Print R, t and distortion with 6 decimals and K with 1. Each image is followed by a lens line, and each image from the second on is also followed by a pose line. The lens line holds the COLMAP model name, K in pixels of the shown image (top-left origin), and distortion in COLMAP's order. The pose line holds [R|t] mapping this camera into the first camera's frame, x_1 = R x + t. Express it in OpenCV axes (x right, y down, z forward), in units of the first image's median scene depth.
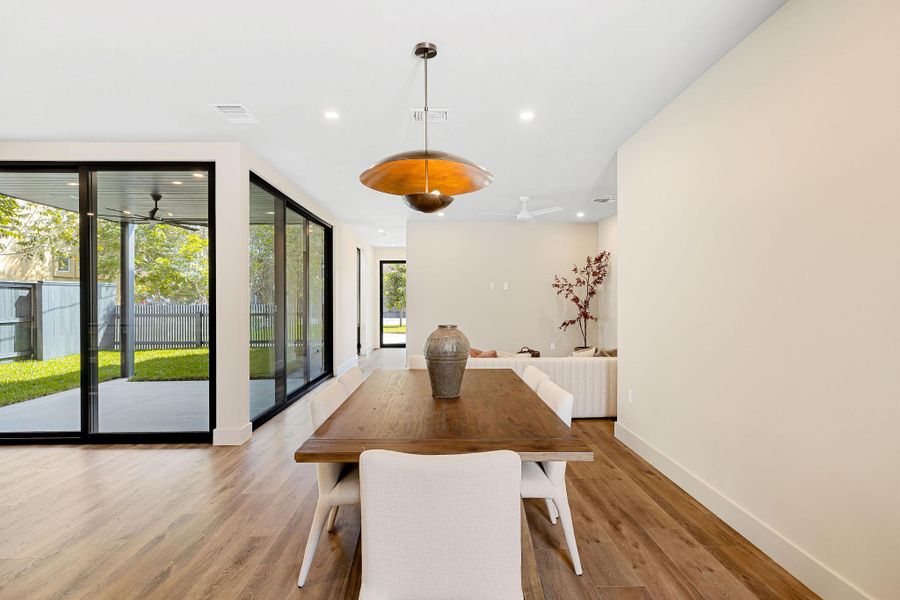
lens RADIAL K [[451.5, 0, 453.9], [0, 451.5, 299.3], [0, 0, 1]] dist [-0.000309, -0.000094]
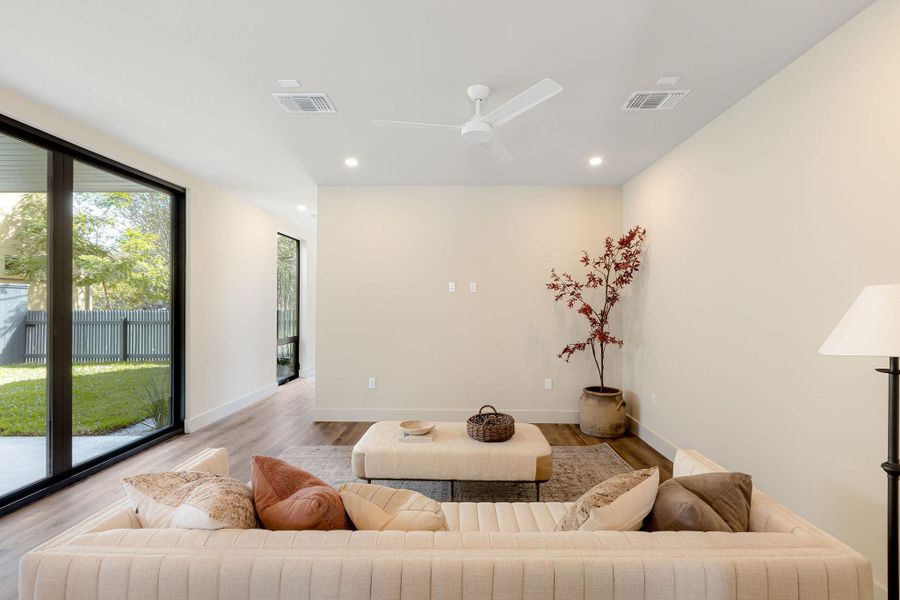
lens RADIAL K [[451.5, 0, 446.0], [0, 451.5, 301.7], [0, 0, 1]] dist [-0.000309, -0.000094]
pose [[0.999537, 0.006283, -0.029768, 0.102635], [-0.006569, 0.999933, -0.009500, -0.003218], [0.029706, 0.009692, 0.999512, 0.398913]]
